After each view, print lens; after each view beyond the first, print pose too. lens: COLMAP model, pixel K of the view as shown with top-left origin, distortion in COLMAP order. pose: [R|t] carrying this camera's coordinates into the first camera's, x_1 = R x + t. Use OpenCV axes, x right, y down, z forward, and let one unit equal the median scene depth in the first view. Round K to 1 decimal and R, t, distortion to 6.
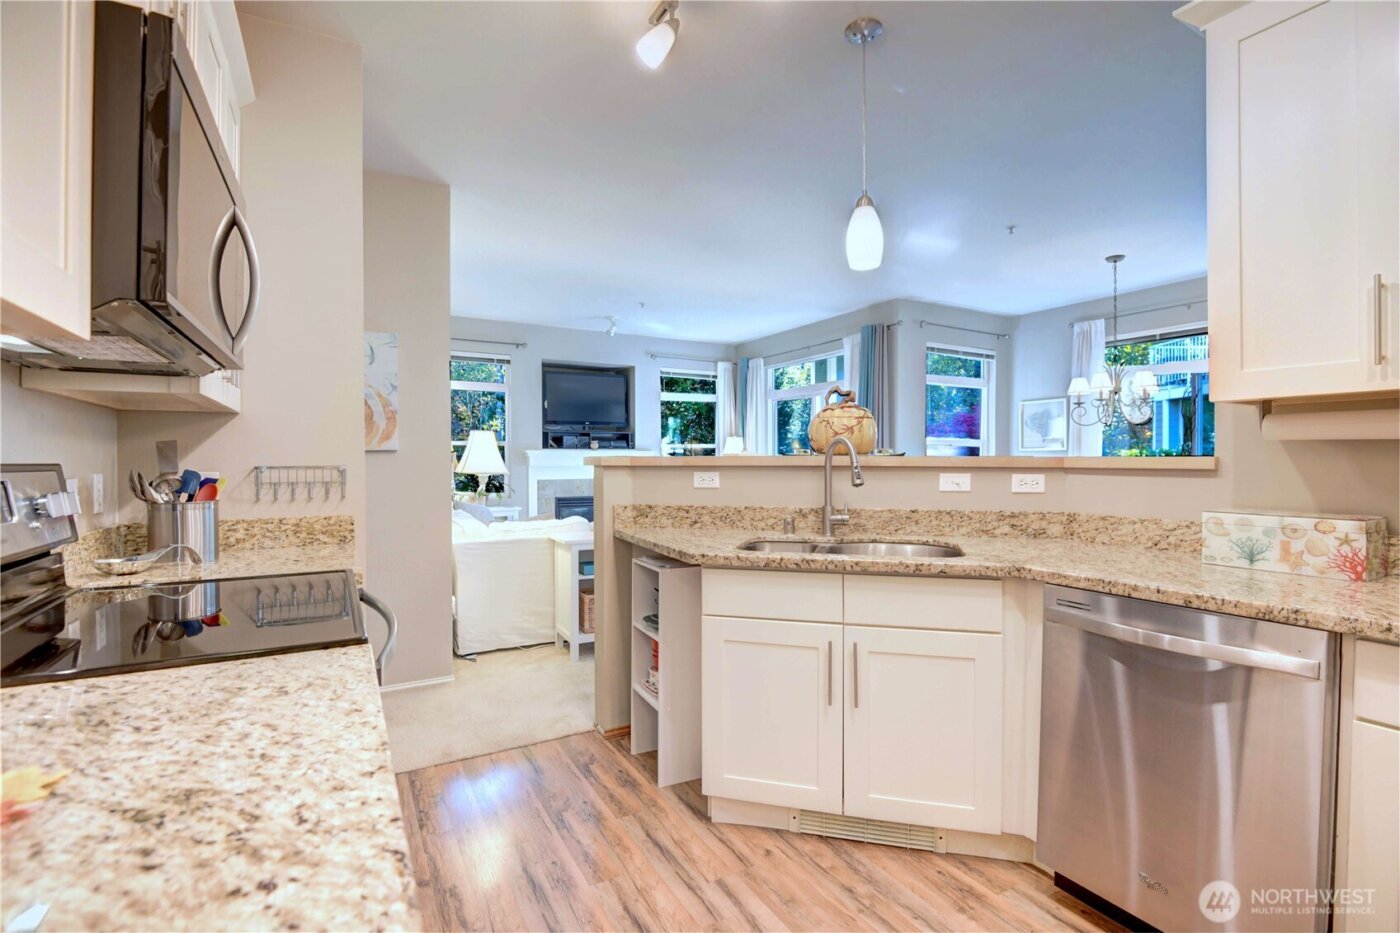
lens RADIAL K [[644.1, 0, 705.9], [0, 644.1, 465.8], [0, 0, 1]] dist [-0.018327, -0.000568]
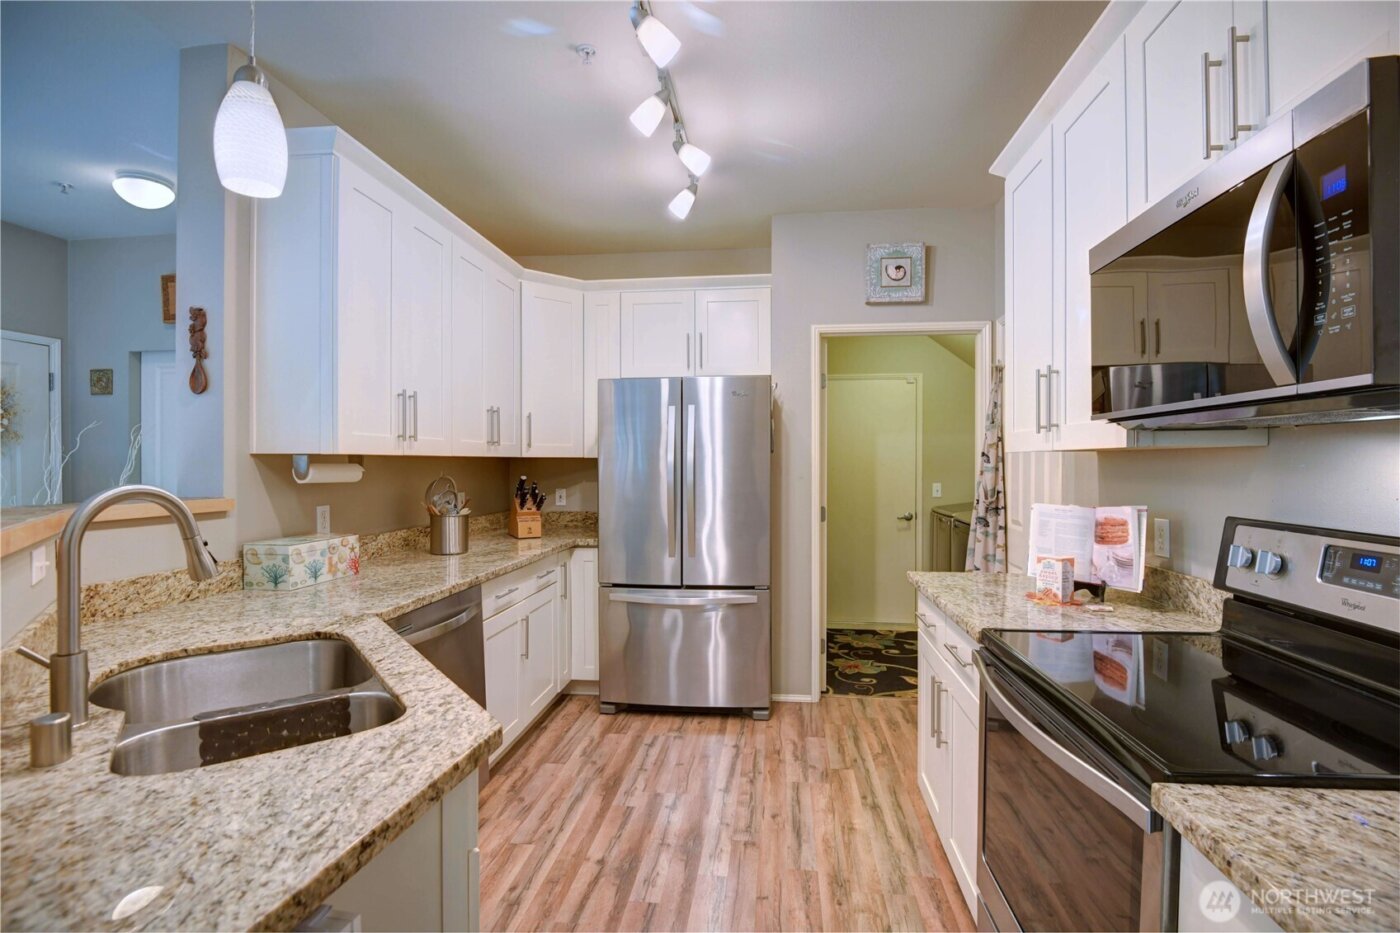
lens RADIAL K [[644.1, 0, 703.9], [0, 644.1, 466.3], [0, 0, 1]] dist [-0.018327, -0.000568]
pose [[-0.814836, -0.003464, 0.579681, -0.444870], [0.003362, 0.999937, 0.010701, -0.072862], [-0.579682, 0.010668, -0.814773, 1.329598]]
